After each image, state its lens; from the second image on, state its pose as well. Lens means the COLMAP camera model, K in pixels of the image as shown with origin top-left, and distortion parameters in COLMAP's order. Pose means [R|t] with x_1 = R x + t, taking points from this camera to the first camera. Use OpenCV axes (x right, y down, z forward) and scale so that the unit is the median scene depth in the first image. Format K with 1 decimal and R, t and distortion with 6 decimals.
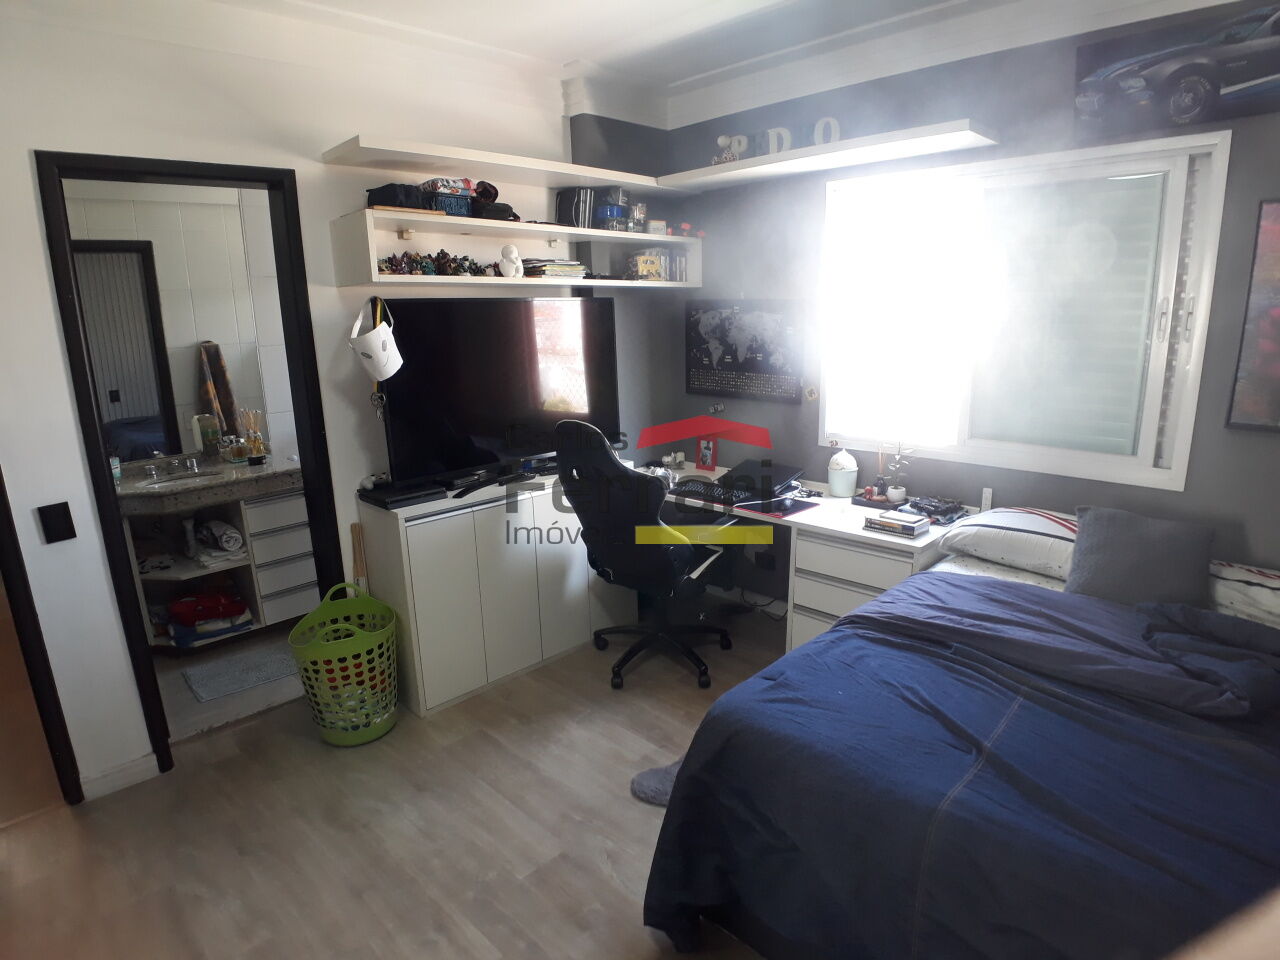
lens RADIAL K [[721.1, 0, 630.7], [0, 721.1, 496.2], [0, 0, 1]] dist [-0.089846, 0.014398]
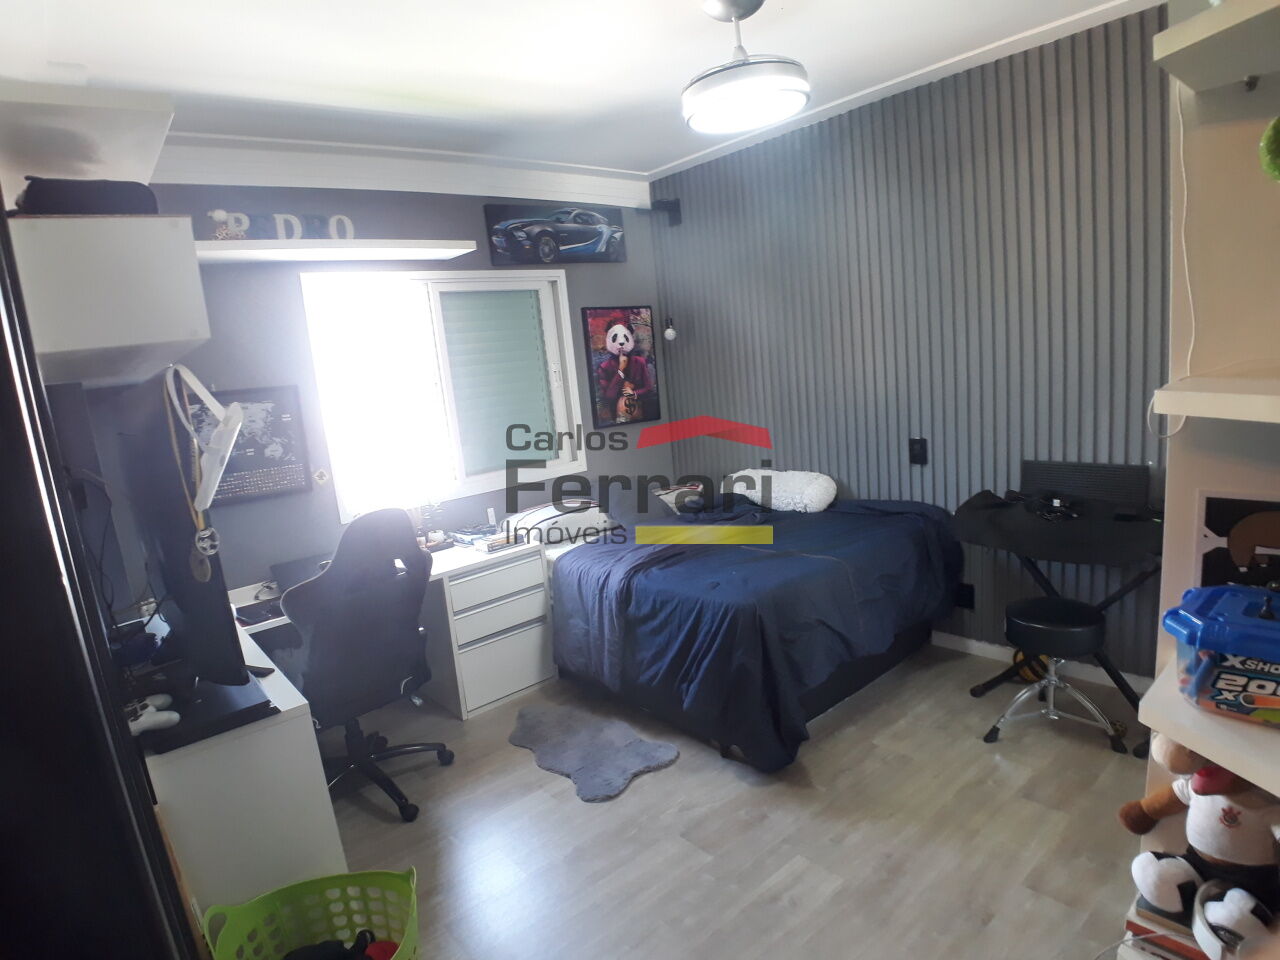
lens RADIAL K [[721.1, 0, 630.7], [0, 721.1, 496.2], [0, 0, 1]] dist [-0.089846, 0.014398]
pose [[0.090189, -0.166789, 0.981859, -0.774246], [0.339328, 0.932034, 0.127156, -0.110140], [-0.936334, 0.321705, 0.140655, 0.524430]]
